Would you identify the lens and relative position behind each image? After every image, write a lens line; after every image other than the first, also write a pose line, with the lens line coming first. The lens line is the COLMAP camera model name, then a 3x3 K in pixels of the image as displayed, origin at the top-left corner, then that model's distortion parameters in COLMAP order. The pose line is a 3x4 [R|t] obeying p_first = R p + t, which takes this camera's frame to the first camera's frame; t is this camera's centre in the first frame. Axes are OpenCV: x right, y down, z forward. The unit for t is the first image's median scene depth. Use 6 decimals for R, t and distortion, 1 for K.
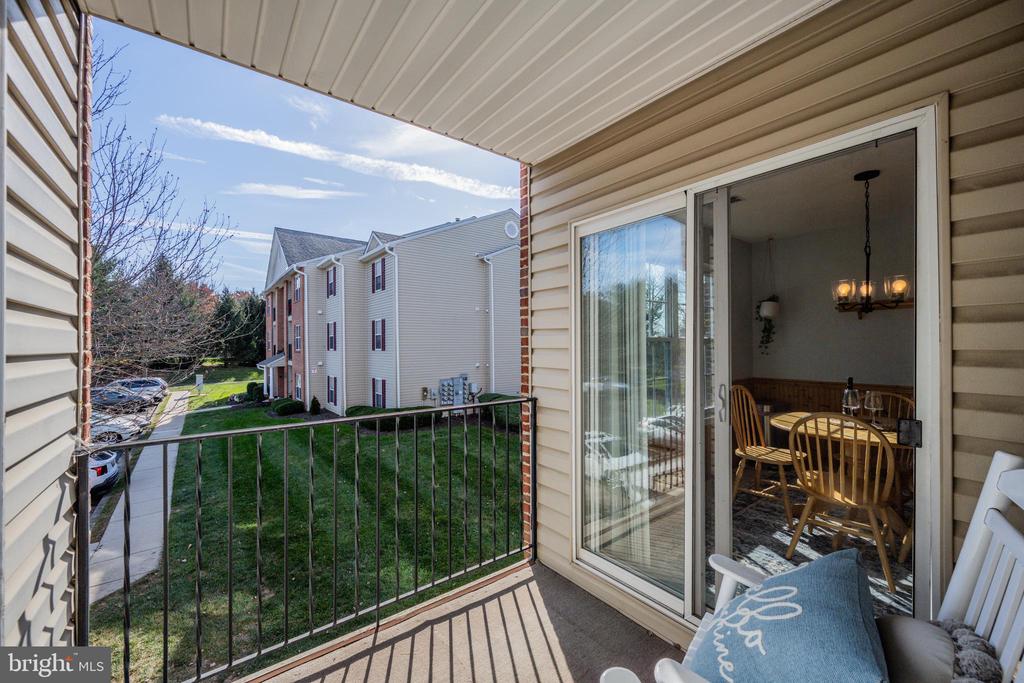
lens RADIAL K [[412.0, 0, 508.5], [0, 412.0, 344.3], [0, 0, 1]] dist [0.001914, 0.000212]
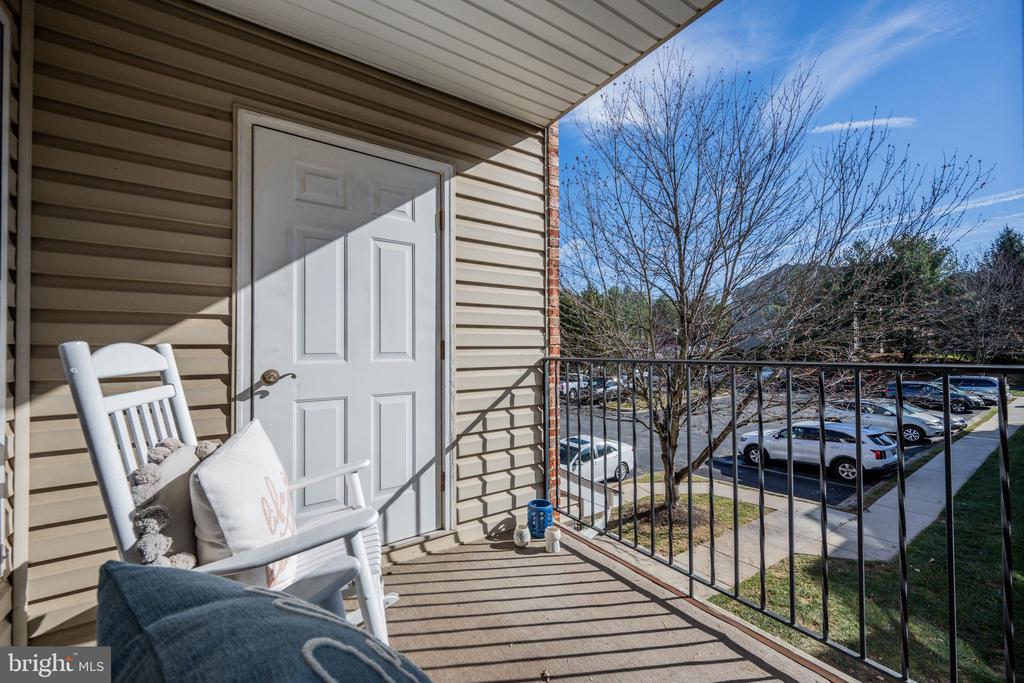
lens RADIAL K [[412.0, 0, 510.2], [0, 412.0, 340.8], [0, 0, 1]] dist [0.001914, 0.000212]
pose [[-0.064675, -0.014076, -0.997807, 0.332122], [0.004620, 0.999886, -0.014405, 0.075699], [0.997896, -0.005541, -0.064603, 0.365122]]
